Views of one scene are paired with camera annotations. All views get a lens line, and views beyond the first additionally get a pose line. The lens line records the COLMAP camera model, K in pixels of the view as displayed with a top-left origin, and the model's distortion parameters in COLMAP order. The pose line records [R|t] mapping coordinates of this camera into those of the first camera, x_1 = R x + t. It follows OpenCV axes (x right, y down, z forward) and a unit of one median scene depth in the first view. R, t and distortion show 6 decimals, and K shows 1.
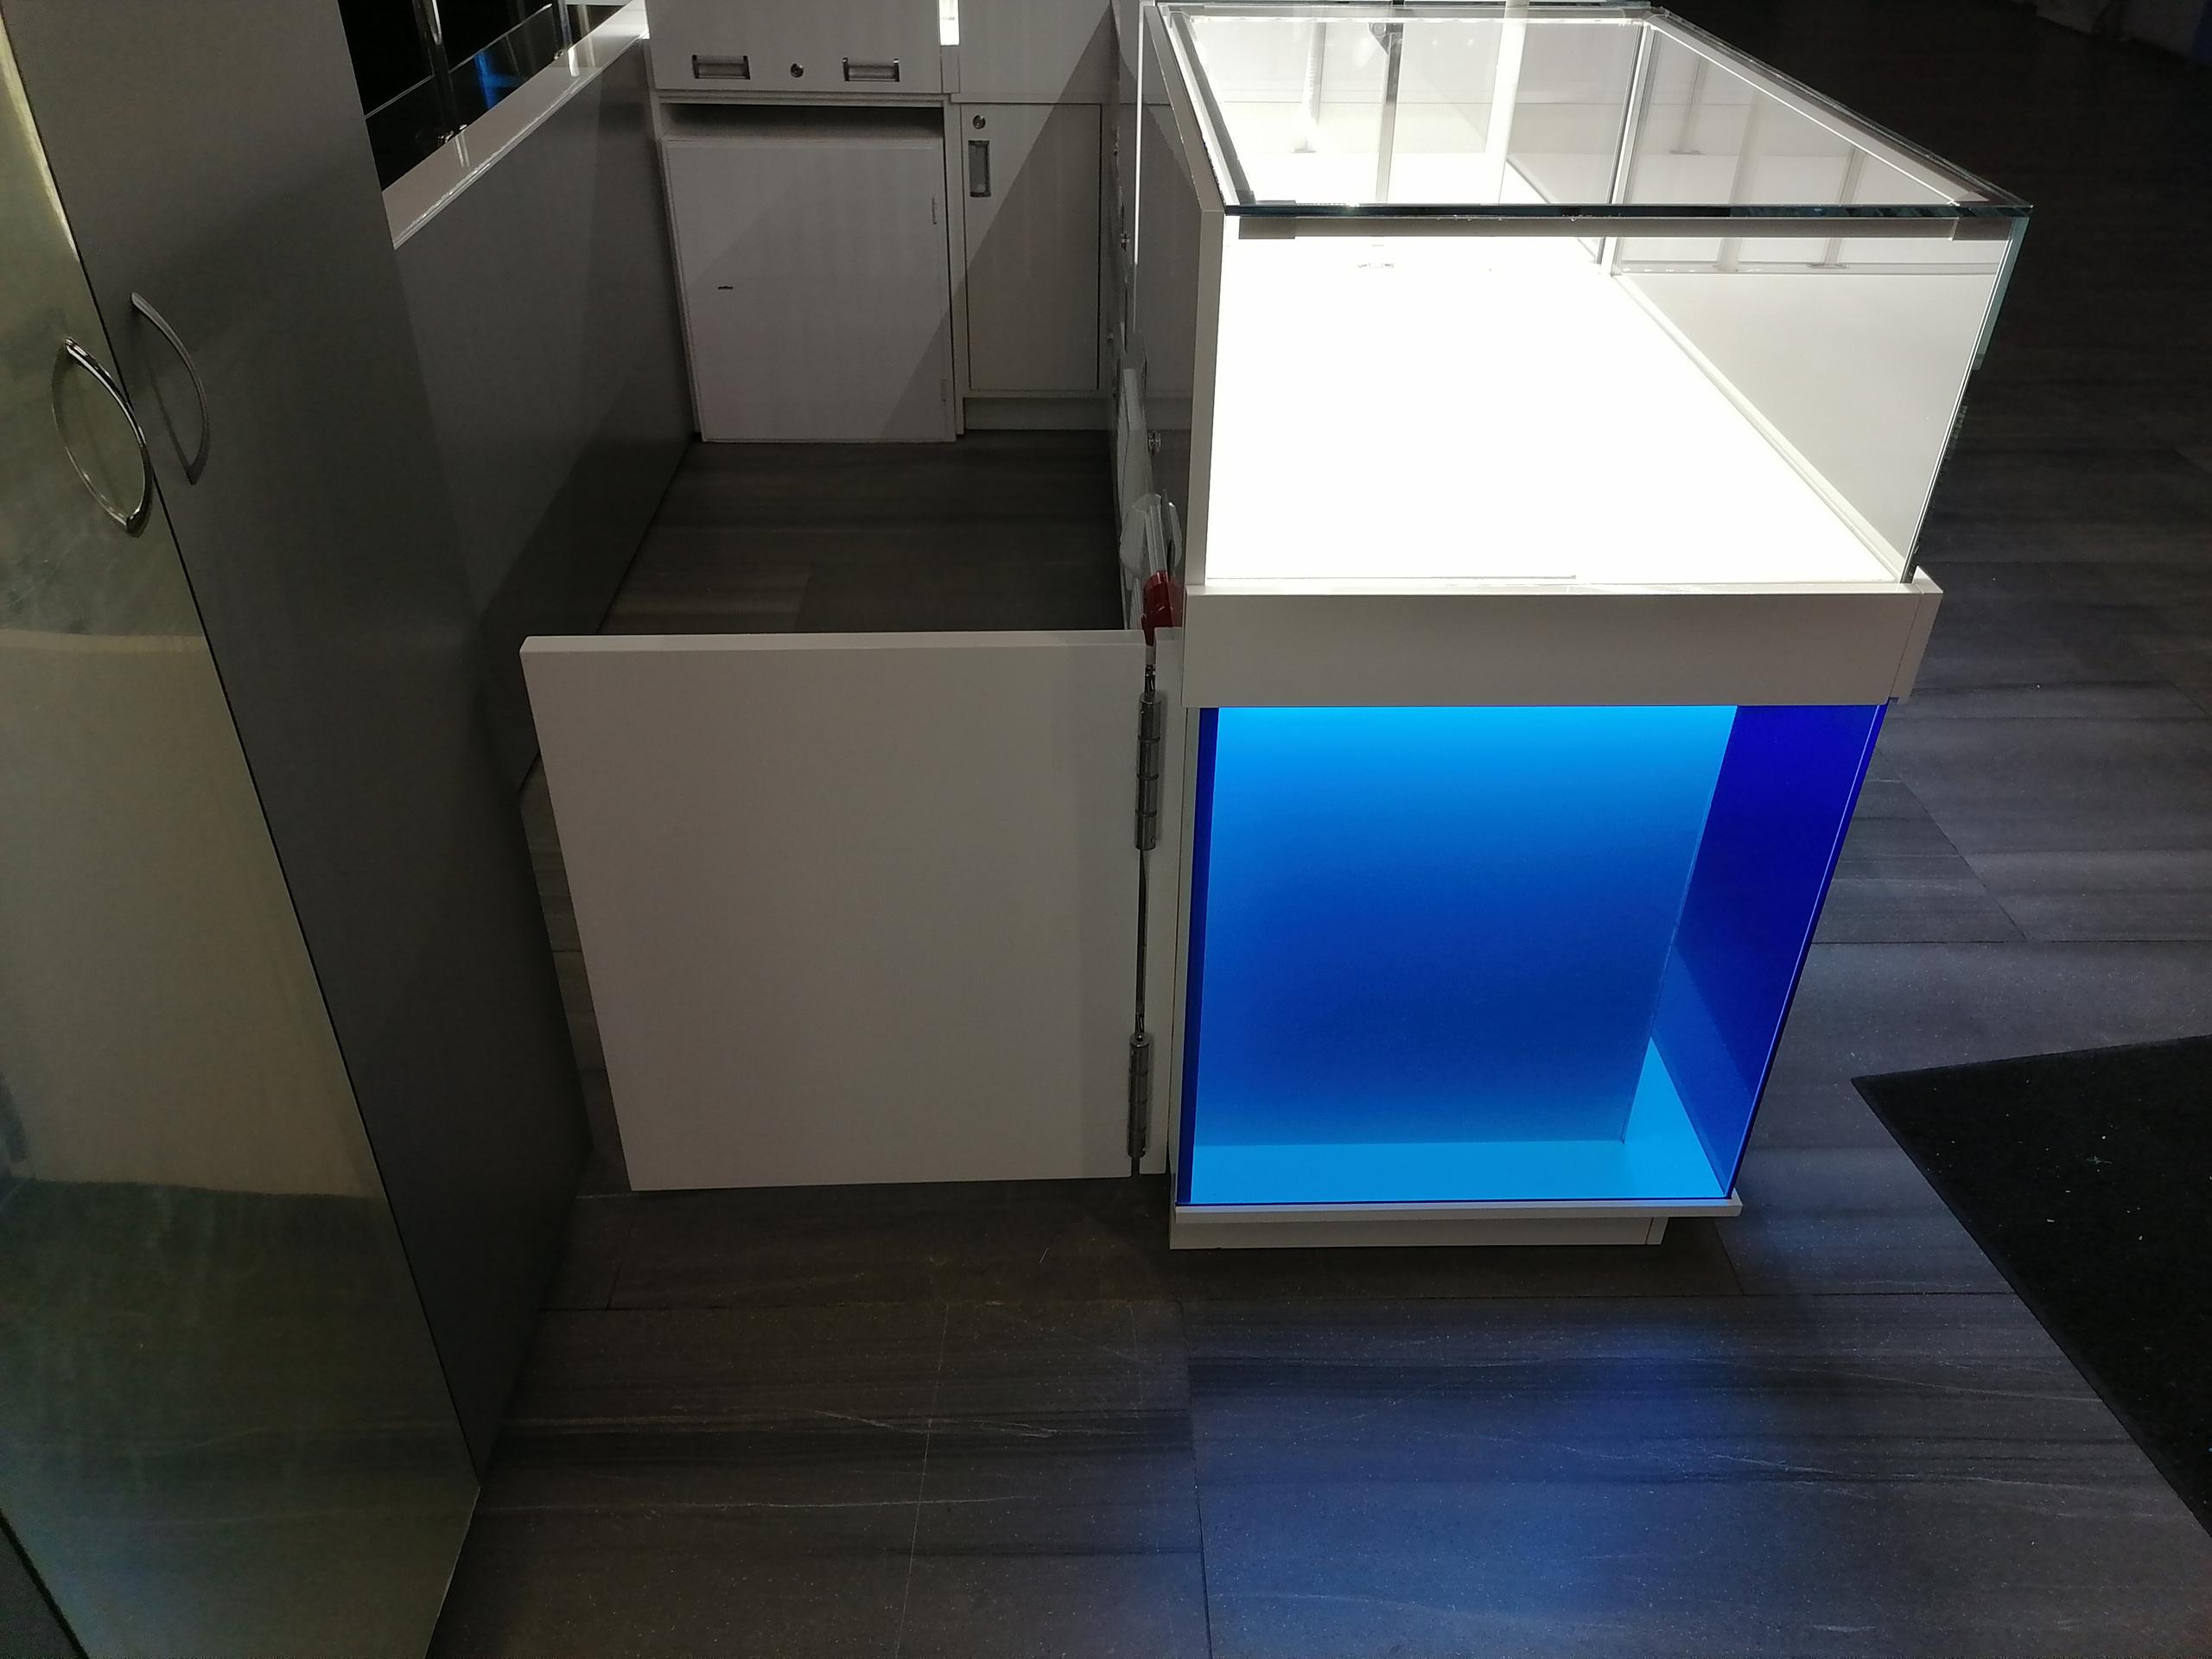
lens RADIAL K [[1676.9, 0, 1106.0], [0, 1676.9, 829.5], [0, 0, 1]] dist [0.007219, 0.005023]
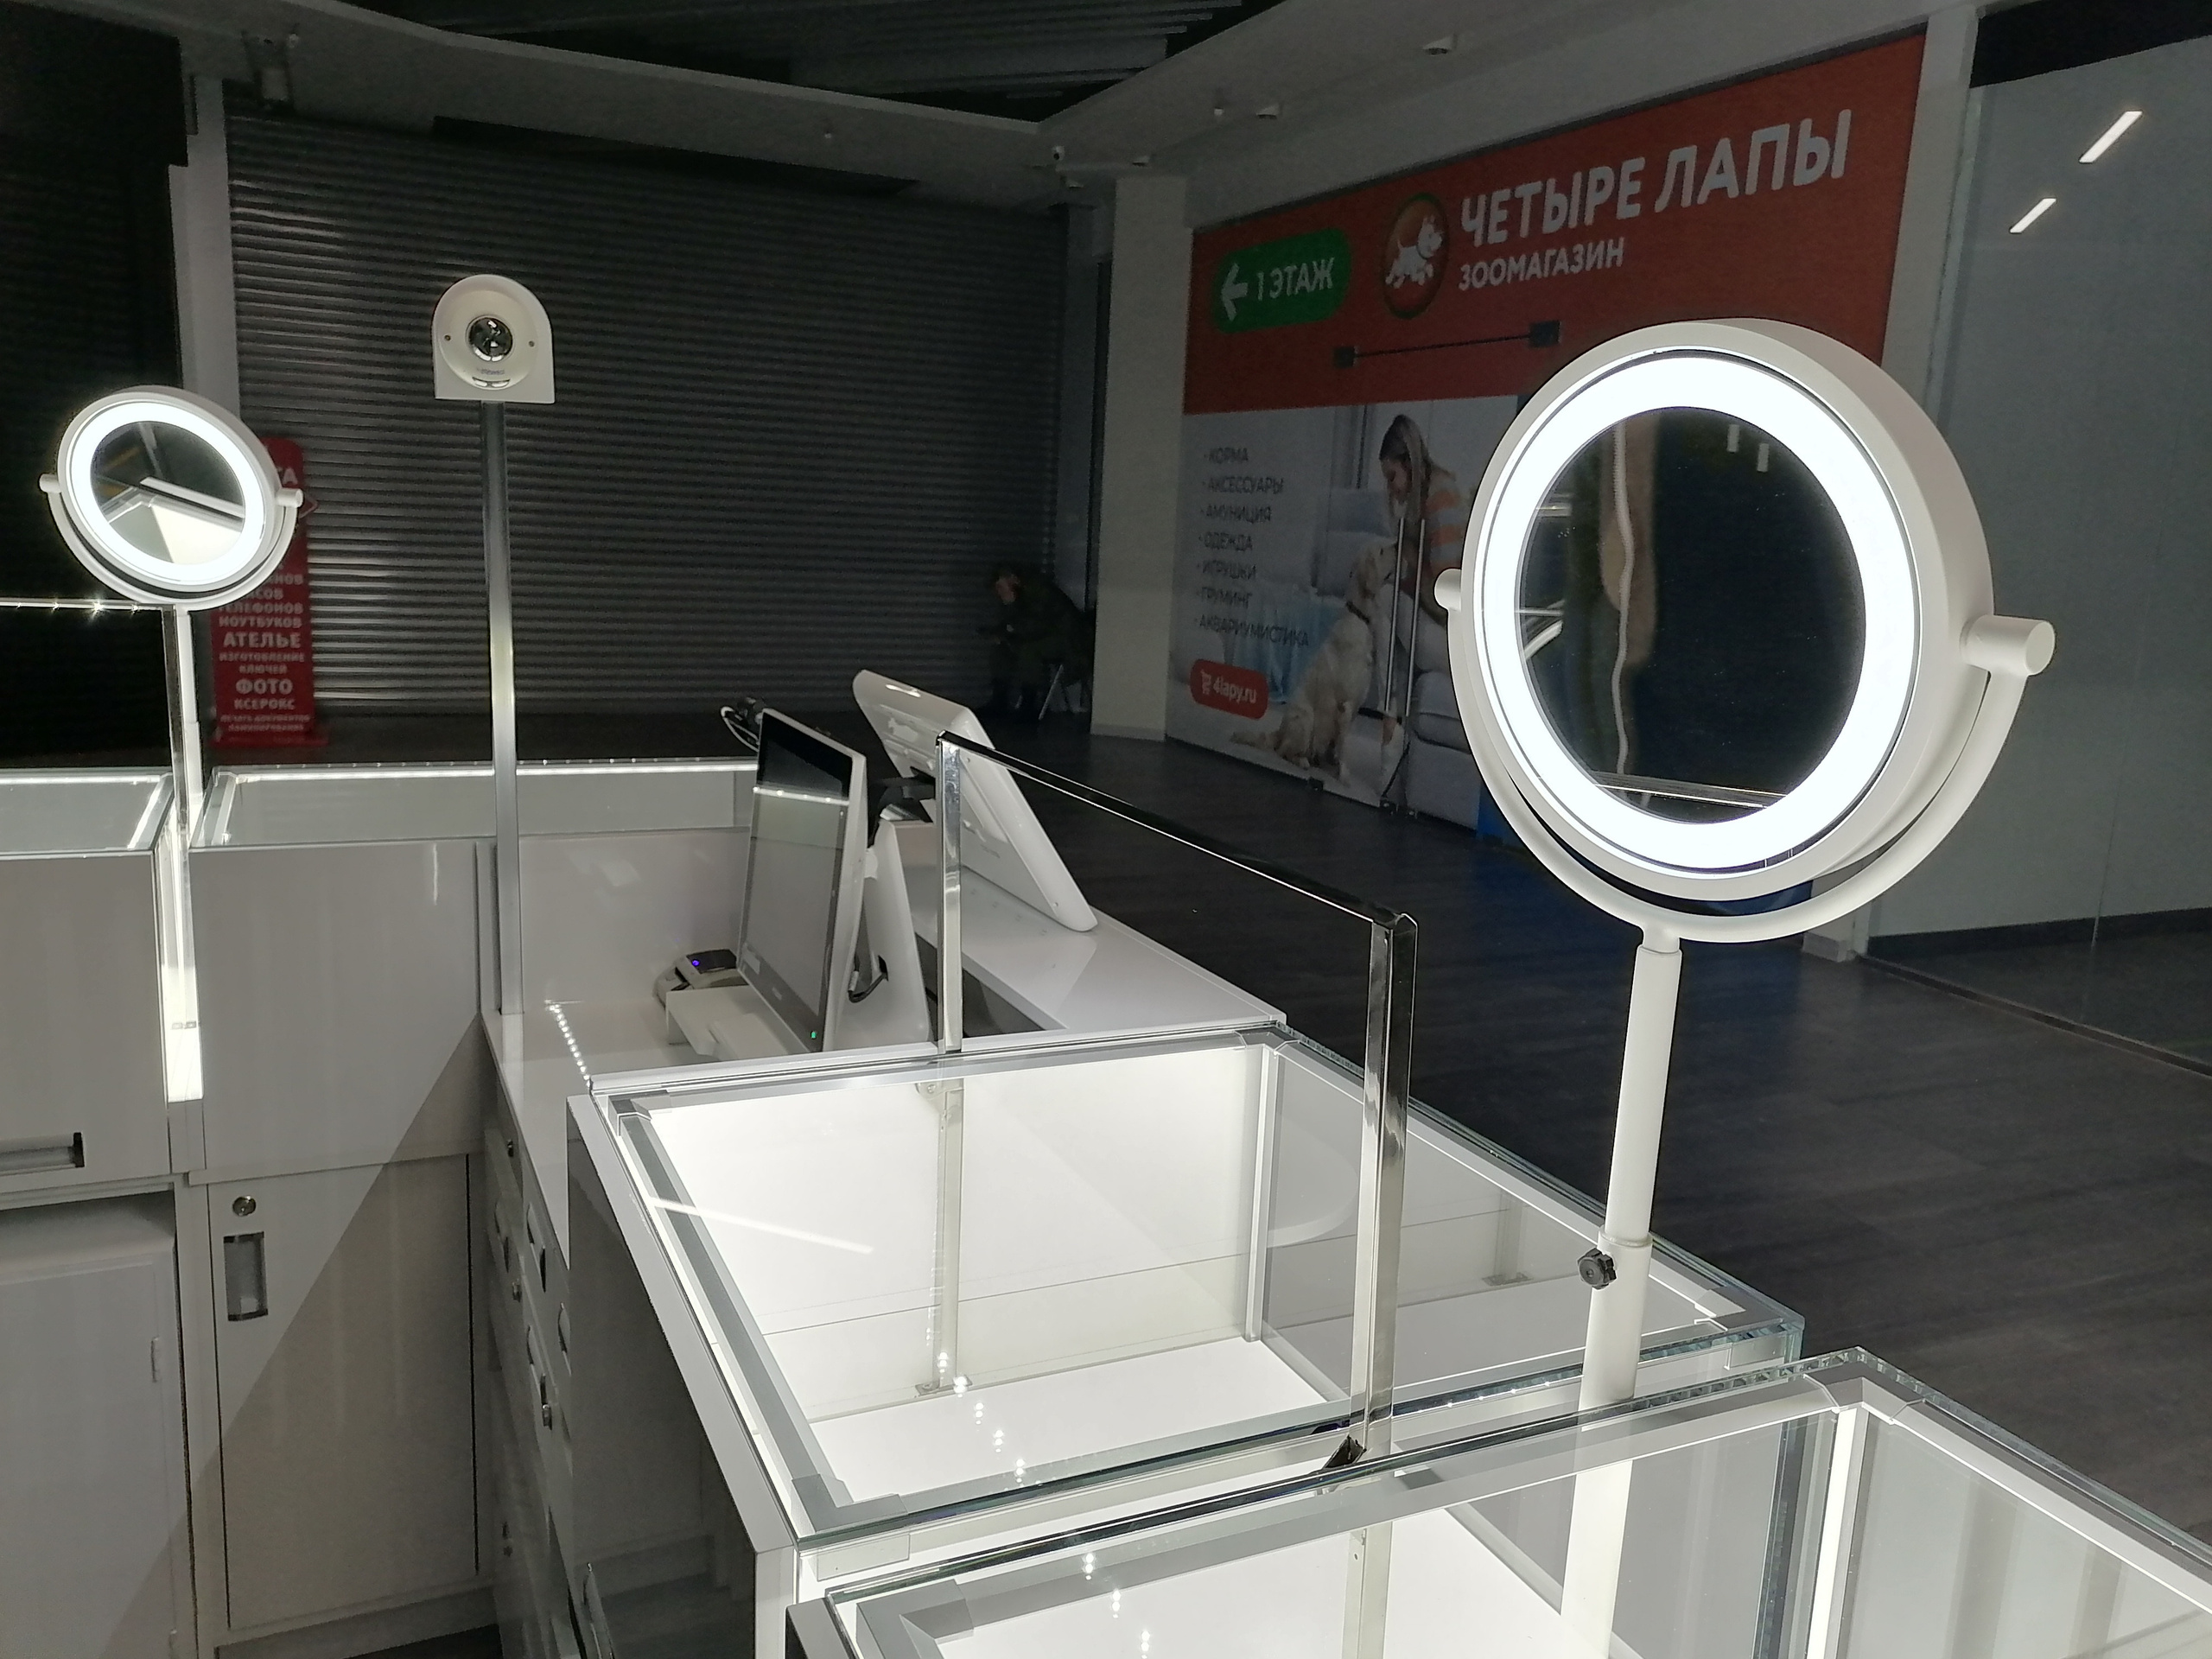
lens RADIAL K [[1658.2, 0, 1106.0], [0, 1658.2, 829.5], [0, 0, 1]] dist [0.033779, 0.000493]
pose [[0.918188, -0.048083, 0.393217, -0.022359], [0.196752, 0.916877, -0.347312, -0.278618], [-0.343831, 0.396264, 0.851325, 0.339711]]
